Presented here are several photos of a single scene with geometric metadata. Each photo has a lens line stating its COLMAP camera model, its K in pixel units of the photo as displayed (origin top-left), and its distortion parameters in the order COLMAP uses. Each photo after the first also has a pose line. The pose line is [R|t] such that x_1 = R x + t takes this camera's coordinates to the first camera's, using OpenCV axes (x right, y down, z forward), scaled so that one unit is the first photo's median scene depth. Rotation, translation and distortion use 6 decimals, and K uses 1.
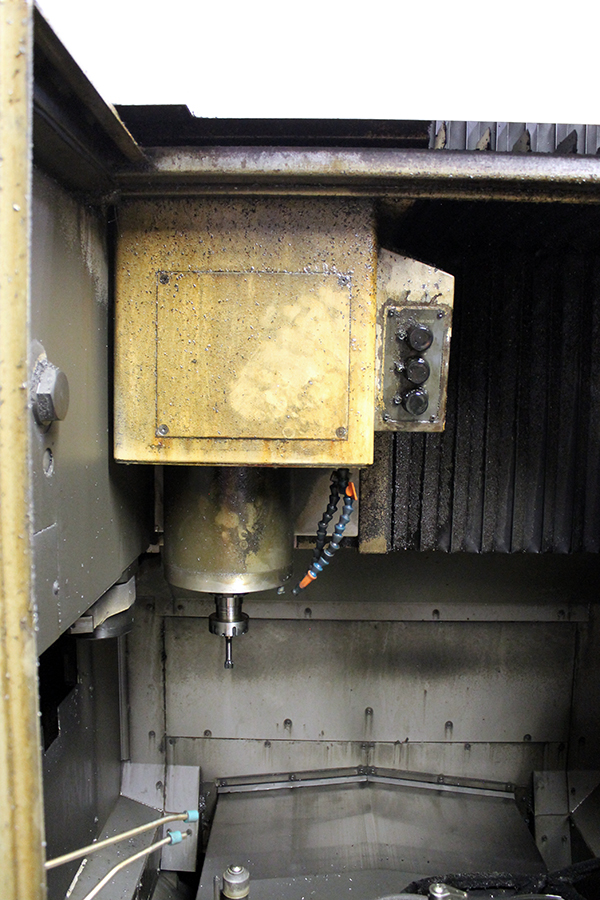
lens RADIAL K [[753.0, 0, 294.9], [0, 753.0, 452.9], [0, 0, 1]] dist [-0.166688, 0.142895]
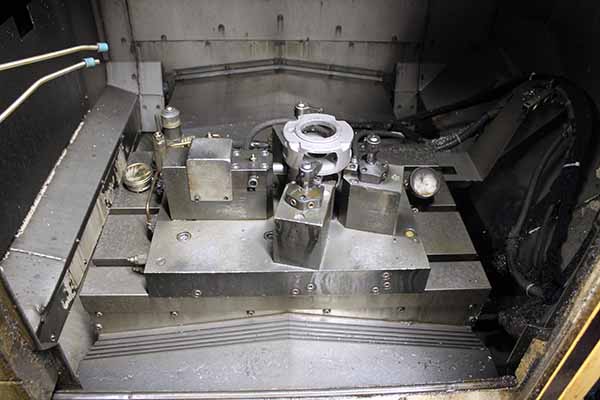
lens RADIAL K [[502.0, 0, 301.4], [0, 502.0, 203.3], [0, 0, 1]] dist [-0.166688, 0.142895]
pose [[0.997420, -0.033370, 0.063552, 0.094647], [-0.008681, 0.822788, 0.568282, 0.156456], [-0.071253, -0.567368, 0.820376, 0.077525]]
